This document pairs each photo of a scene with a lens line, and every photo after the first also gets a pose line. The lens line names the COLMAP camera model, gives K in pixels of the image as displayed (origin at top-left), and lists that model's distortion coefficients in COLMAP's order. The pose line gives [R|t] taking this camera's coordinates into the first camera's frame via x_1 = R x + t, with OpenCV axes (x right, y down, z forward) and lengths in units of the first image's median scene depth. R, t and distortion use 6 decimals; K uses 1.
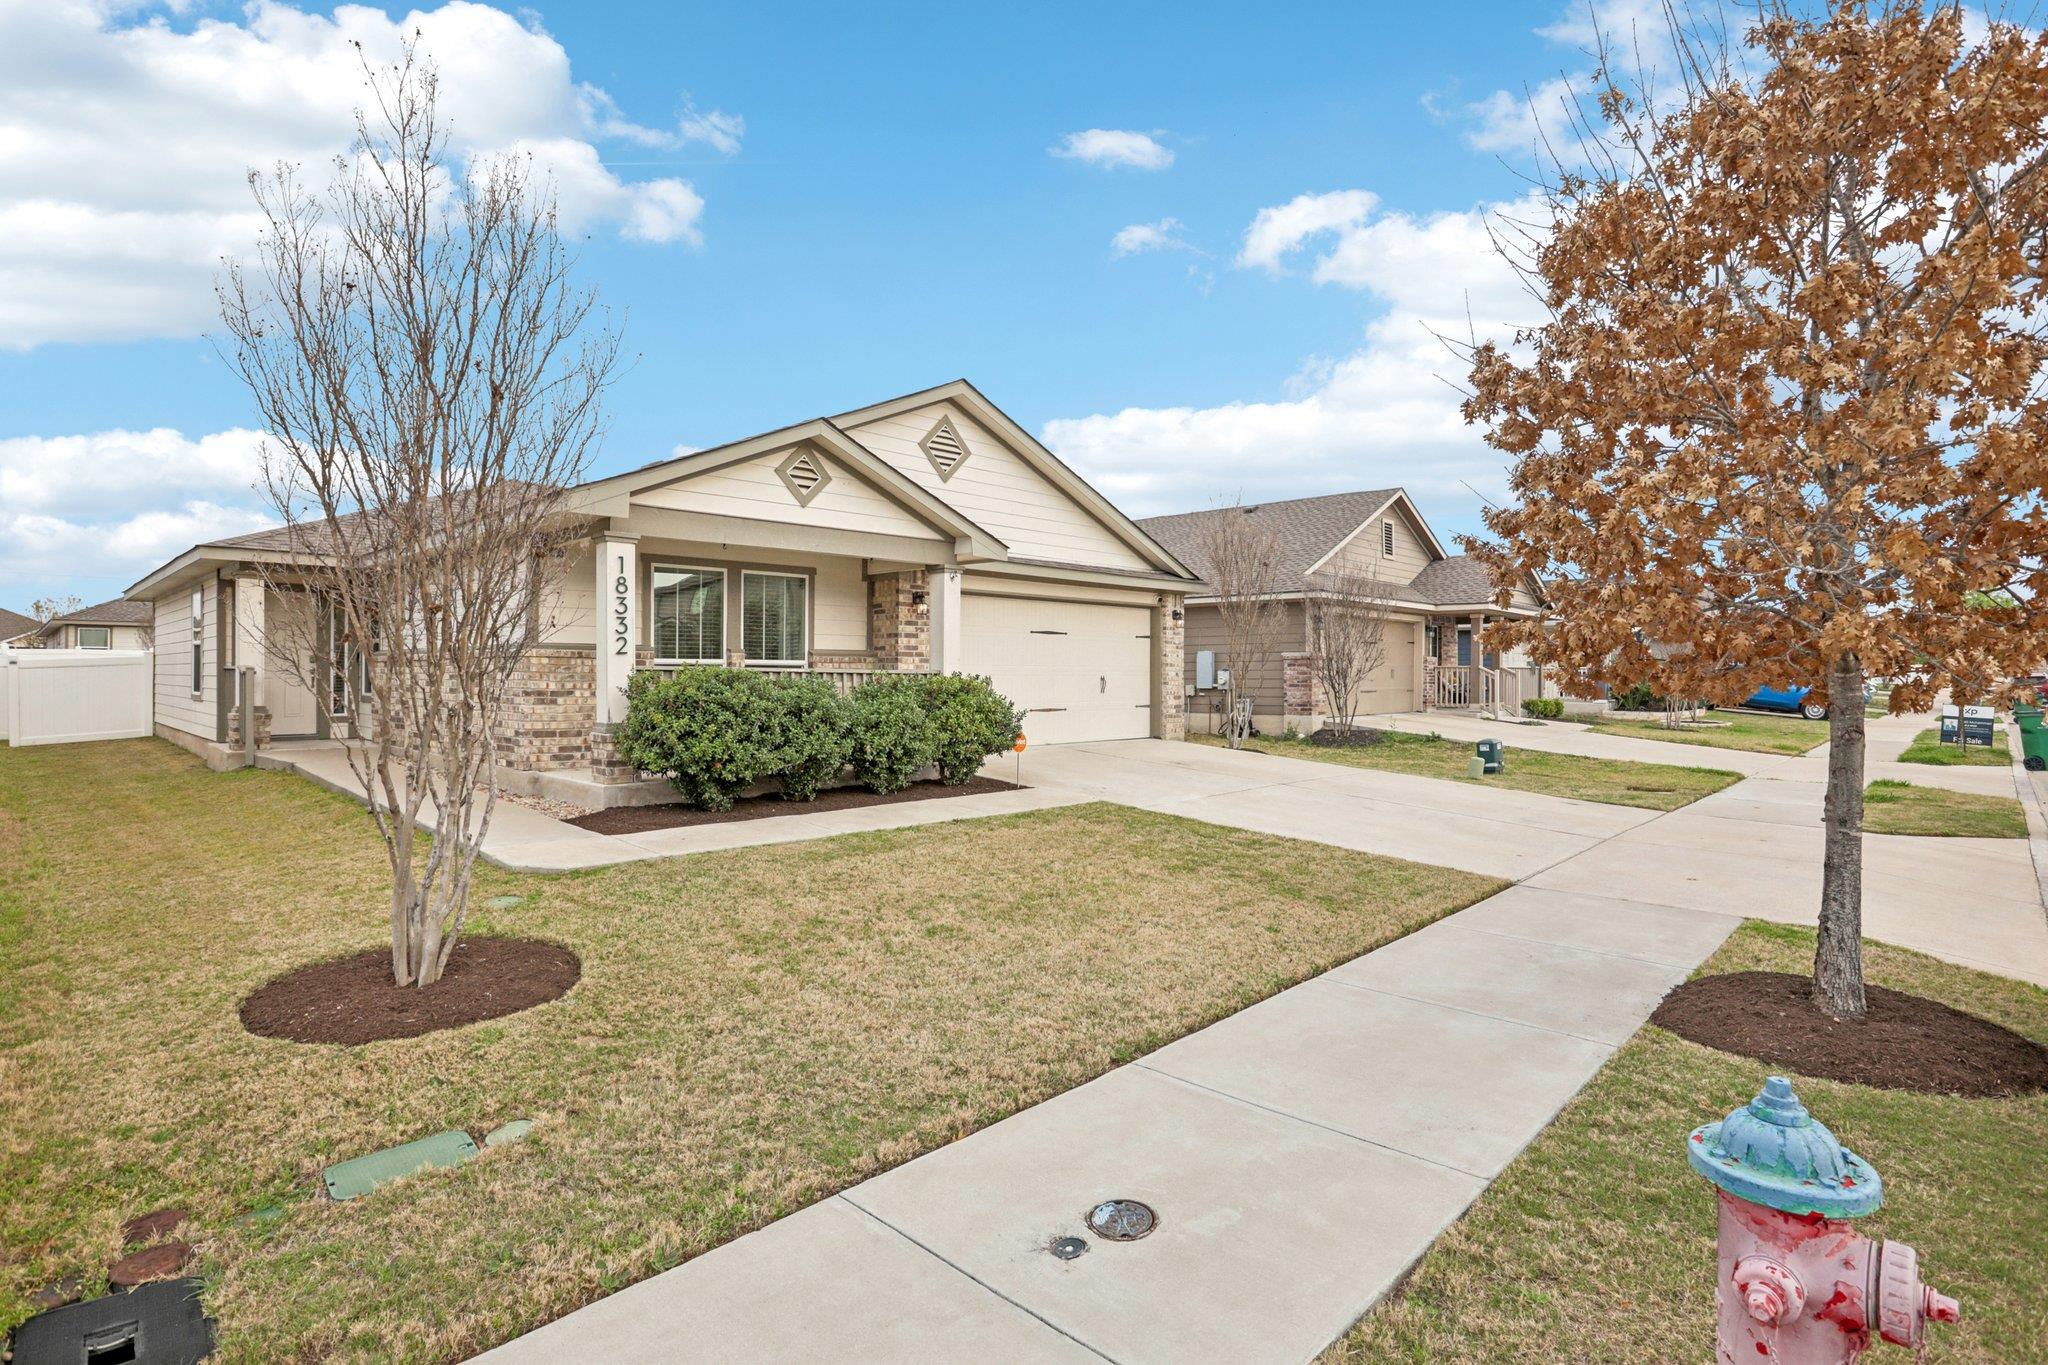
lens RADIAL K [[1038.6, 0, 1060.4], [0, 1038.6, 654.5], [0, 0, 1]] dist [-0.013620, 0.007066]
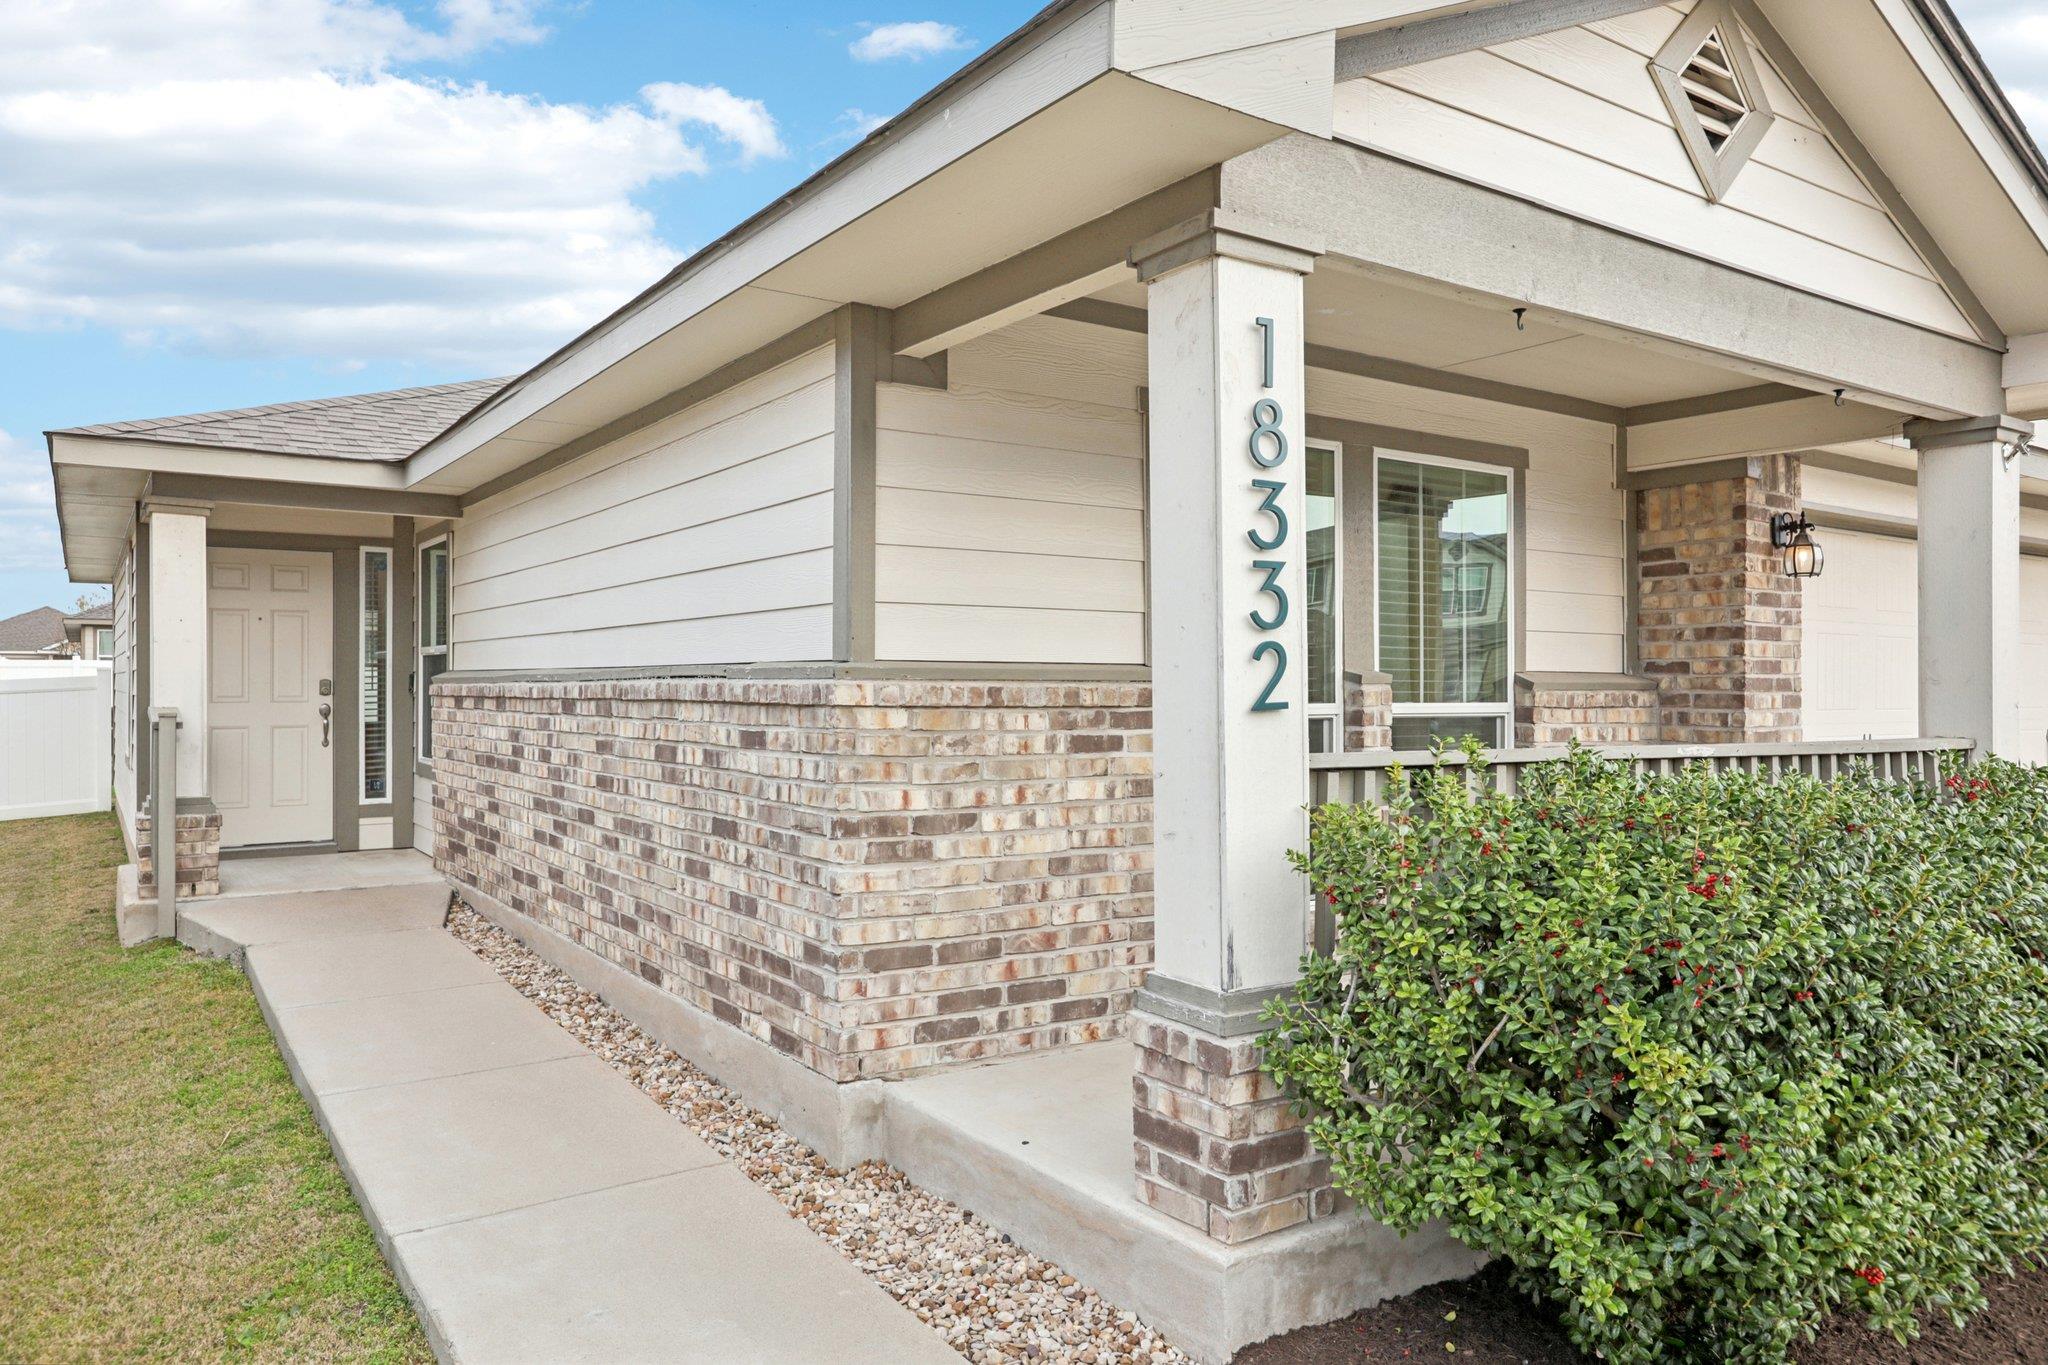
lens RADIAL K [[1405.8, 0, 1093.6], [0, 1405.8, 660.0], [0, 0, 1]] dist [0.001353, 0.032251]
pose [[0.984928, -0.001414, -0.172959, -0.299713], [0.001348, 0.999999, -0.000496, -0.009297], [0.172960, 0.000256, 0.984929, 0.486114]]
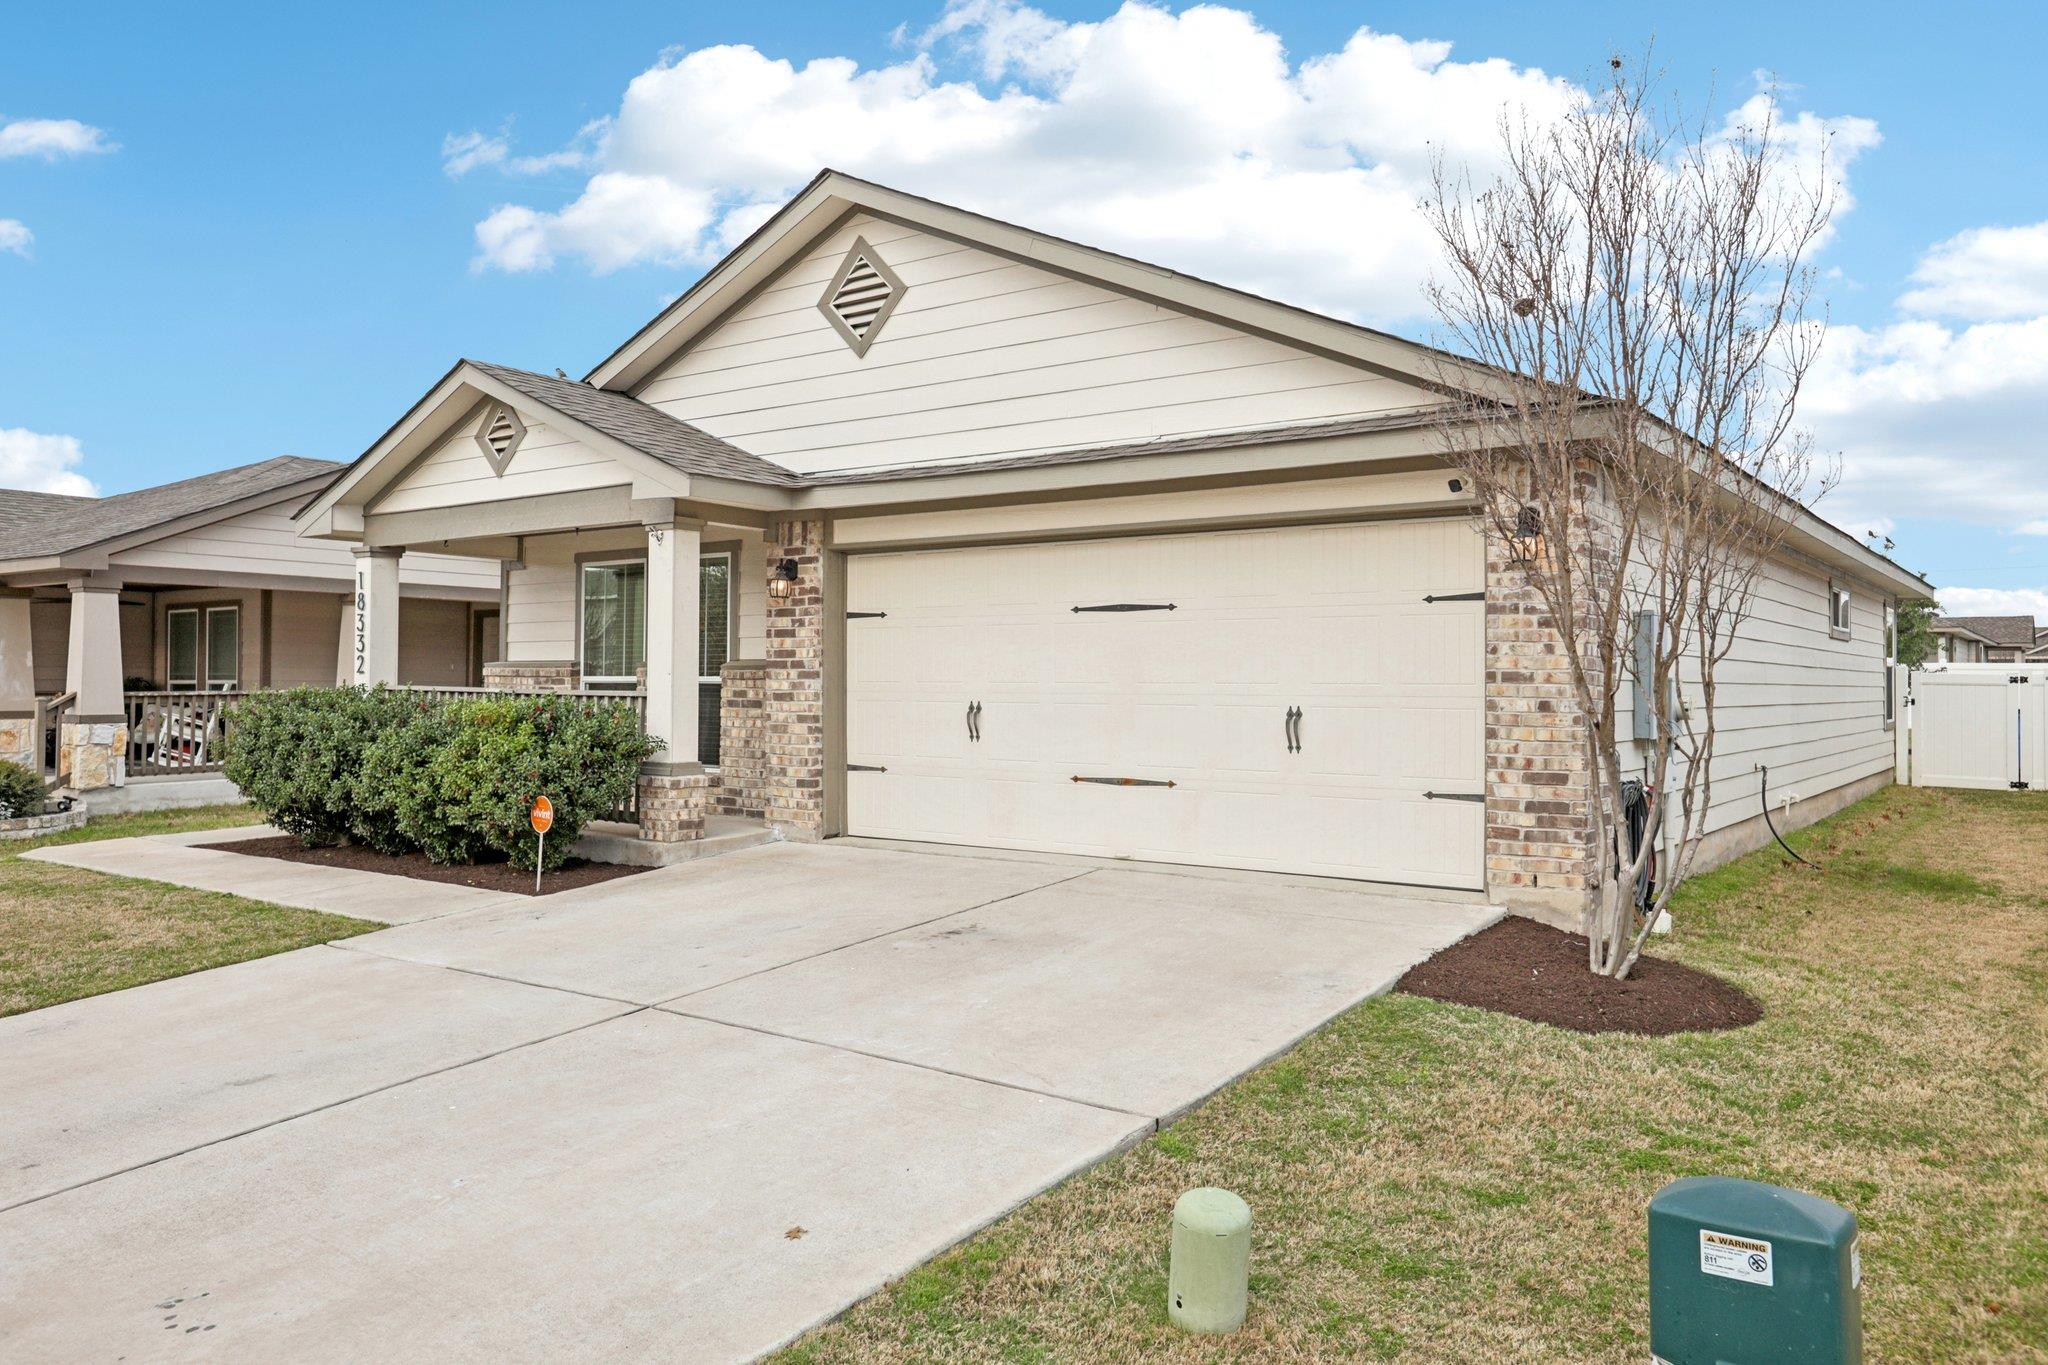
lens RADIAL K [[1520.7, 0, 1013.2], [0, 1520.7, 633.1], [0, 0, 1]] dist [-0.001711, 0.027957]
pose [[0.104595, -0.034112, -0.993930, 0.765390], [0.015207, 0.999350, -0.032698, 0.012654], [0.994399, -0.011695, 0.105046, 1.070351]]
